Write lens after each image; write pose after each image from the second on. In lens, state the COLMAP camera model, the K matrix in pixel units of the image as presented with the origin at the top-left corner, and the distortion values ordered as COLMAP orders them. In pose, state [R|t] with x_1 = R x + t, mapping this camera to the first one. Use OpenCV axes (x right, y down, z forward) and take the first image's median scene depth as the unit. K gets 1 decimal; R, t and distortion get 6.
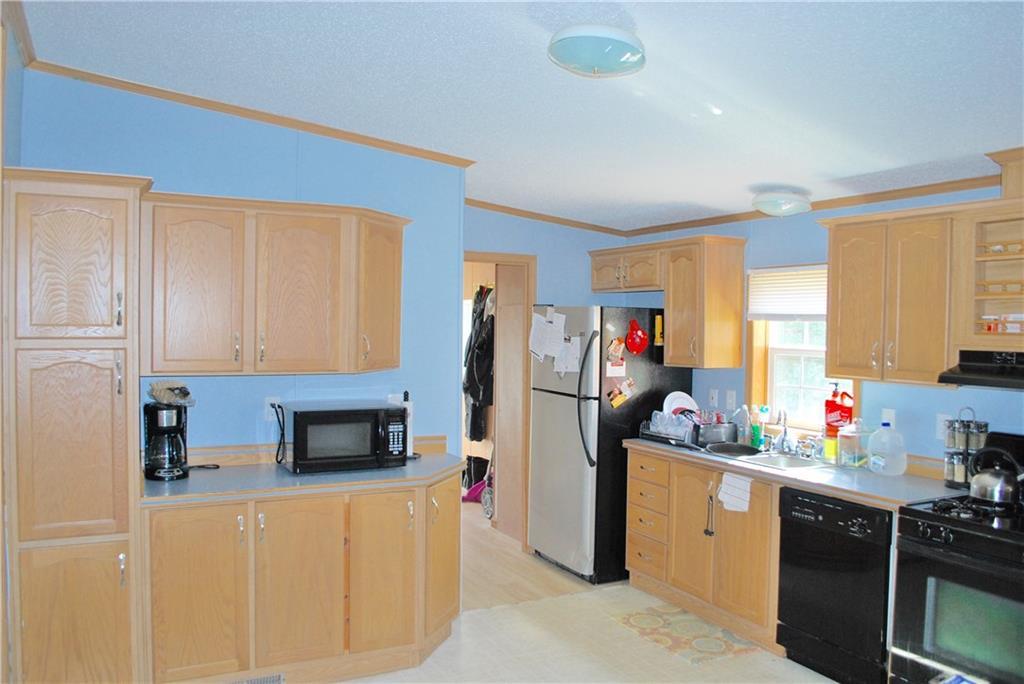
lens RADIAL K [[811.4, 0, 517.4], [0, 811.4, 342.6], [0, 0, 1]] dist [-0.065429, -0.001111]
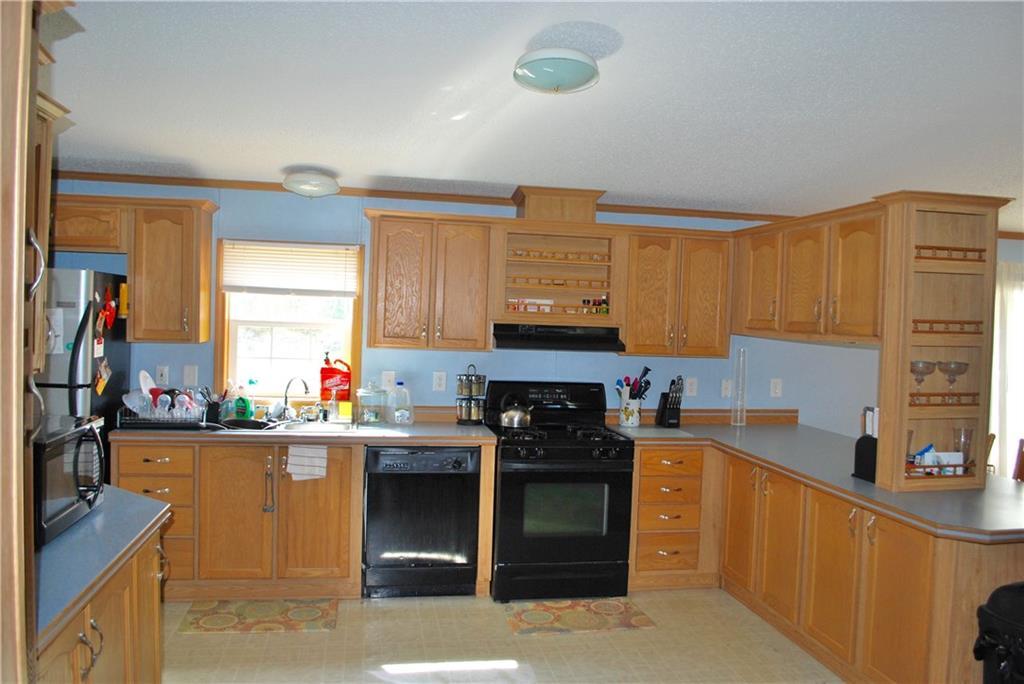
lens RADIAL K [[811.4, 0, 517.4], [0, 811.4, 342.6], [0, 0, 1]] dist [-0.065429, -0.001111]
pose [[0.292402, -0.038534, 0.955519, -0.626138], [-0.011900, 0.998964, 0.043928, -0.015795], [-0.956222, -0.024215, 0.291640, 0.436157]]
